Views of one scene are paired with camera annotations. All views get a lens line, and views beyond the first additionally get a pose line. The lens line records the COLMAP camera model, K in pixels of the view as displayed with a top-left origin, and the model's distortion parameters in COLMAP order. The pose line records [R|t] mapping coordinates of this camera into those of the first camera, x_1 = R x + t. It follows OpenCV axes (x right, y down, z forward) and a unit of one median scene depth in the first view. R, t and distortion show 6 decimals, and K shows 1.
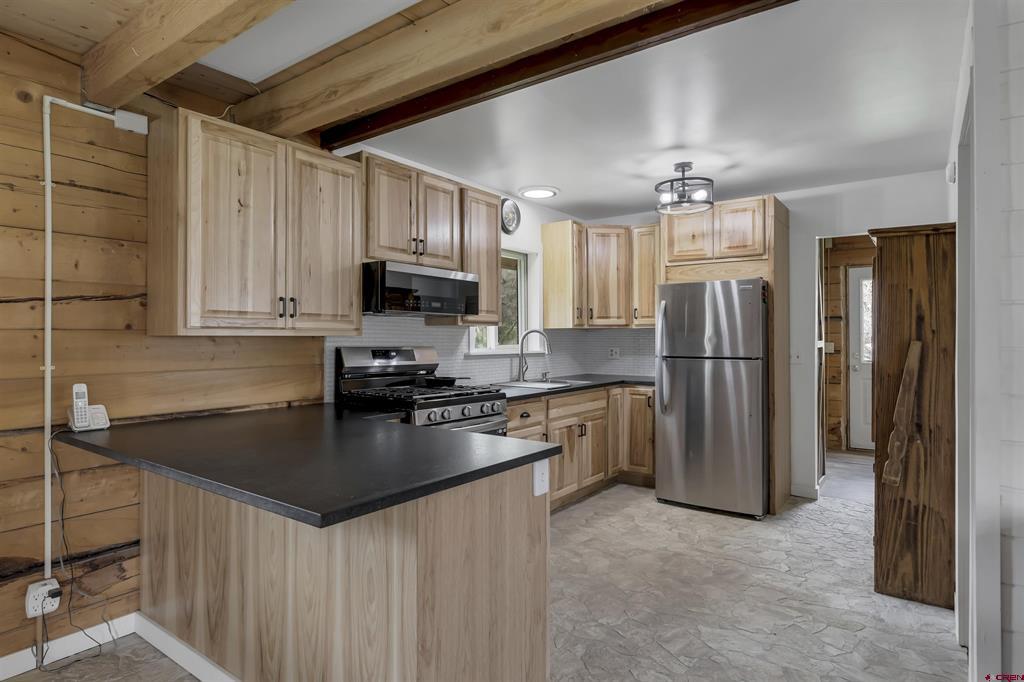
lens RADIAL K [[563.9, 0, 506.8], [0, 563.9, 334.7], [0, 0, 1]] dist [-0.000037, -0.001382]
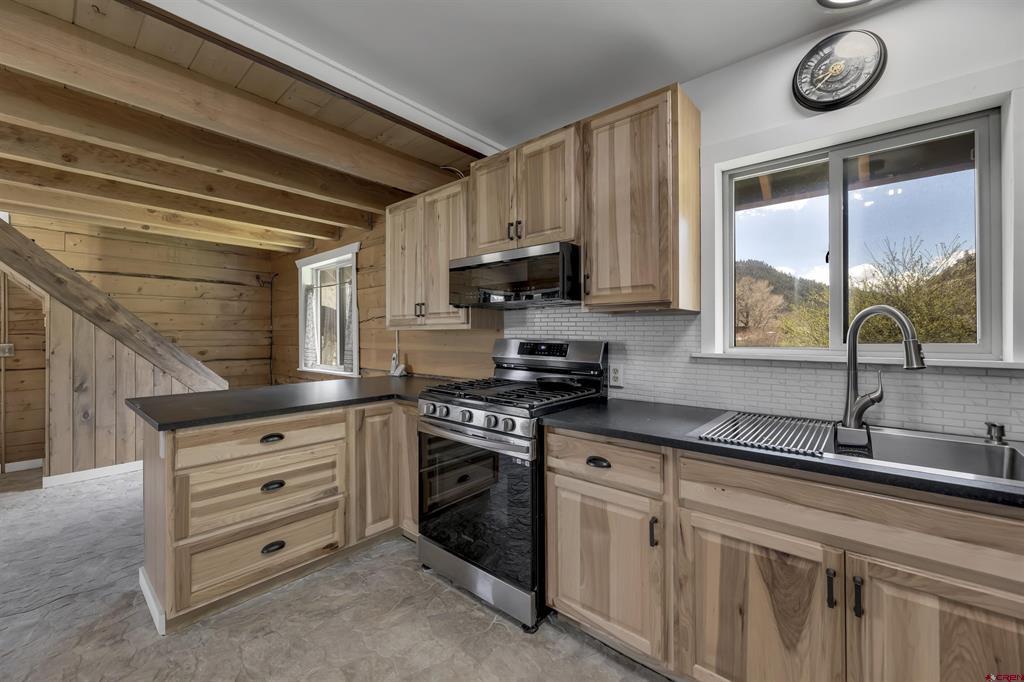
lens RADIAL K [[421.9, 0, 510.8], [0, 421.9, 330.5], [0, 0, 1]] dist [-0.001664, 0.000017]
pose [[-0.081234, -0.006331, -0.996675, 0.516868], [0.009306, 0.999931, -0.007111, 0.010463], [0.996652, -0.009853, -0.081170, 1.035378]]
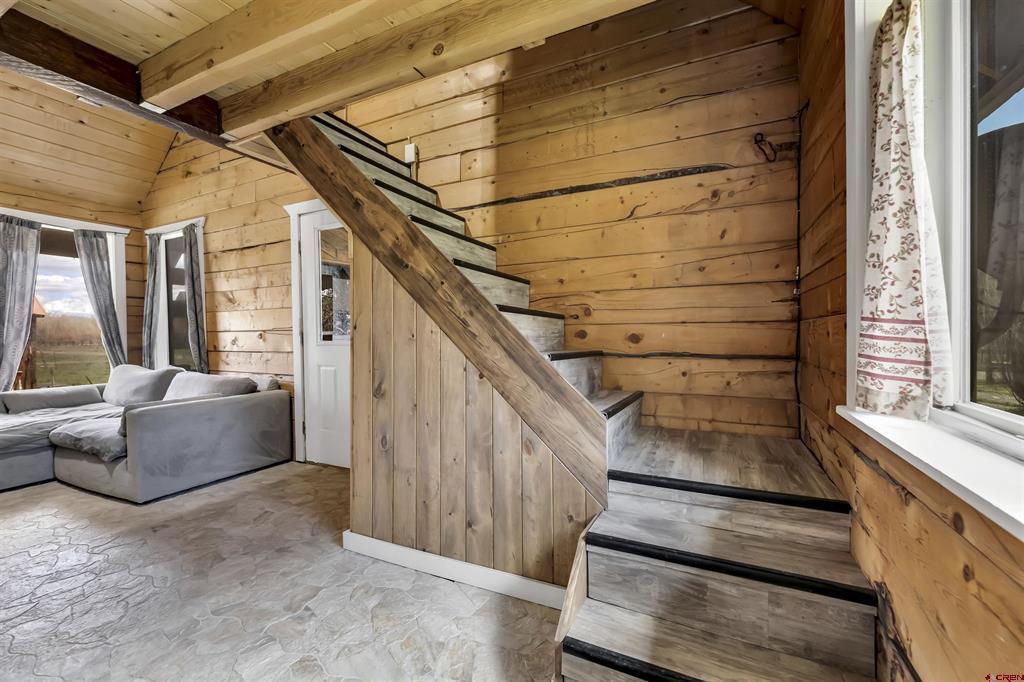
lens RADIAL K [[421.9, 0, 512.4], [0, 421.9, 336.2], [0, 0, 1]] dist [-0.001664, 0.000017]
pose [[-0.984518, 0.008921, -0.175056, -0.557264], [0.009620, 0.999949, -0.003145, 0.066010], [0.175019, -0.004780, -0.984553, 0.470880]]
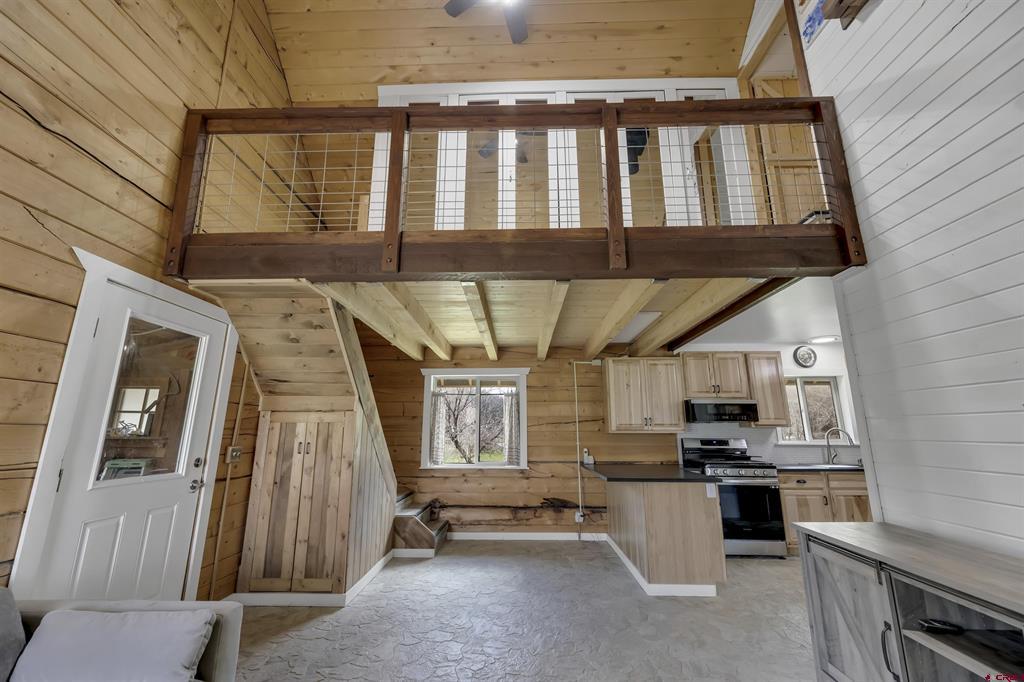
lens RADIAL K [[421.9, 0, 506.6], [0, 421.9, 338.2], [0, 0, 1]] dist [-0.001664, 0.000017]
pose [[0.563831, -0.177558, -0.806578, 0.685189], [0.002901, 0.977036, -0.213054, -0.010485], [0.825885, 0.117787, 0.551399, -0.506462]]
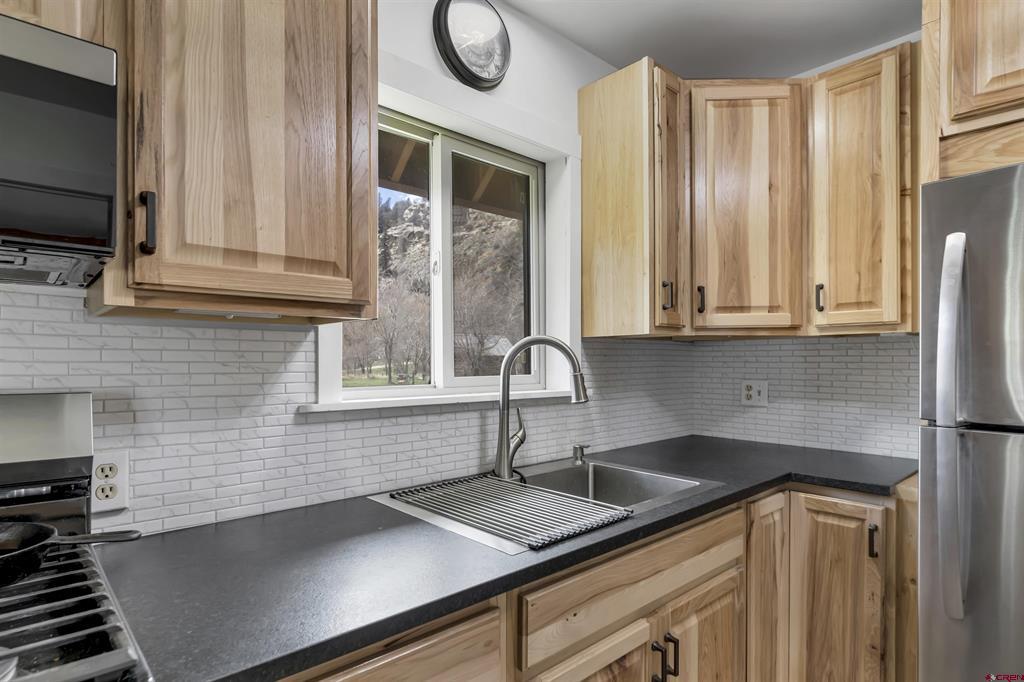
lens RADIAL K [[547.5, 0, 519.8], [0, 547.5, 359.7], [0, 0, 1]] dist [0.000278, 0.001504]
pose [[0.983683, 0.001704, -0.179901, 0.137396], [-0.000271, 0.999968, 0.007990, 0.004070], [0.179909, -0.007811, 0.983652, 0.876452]]
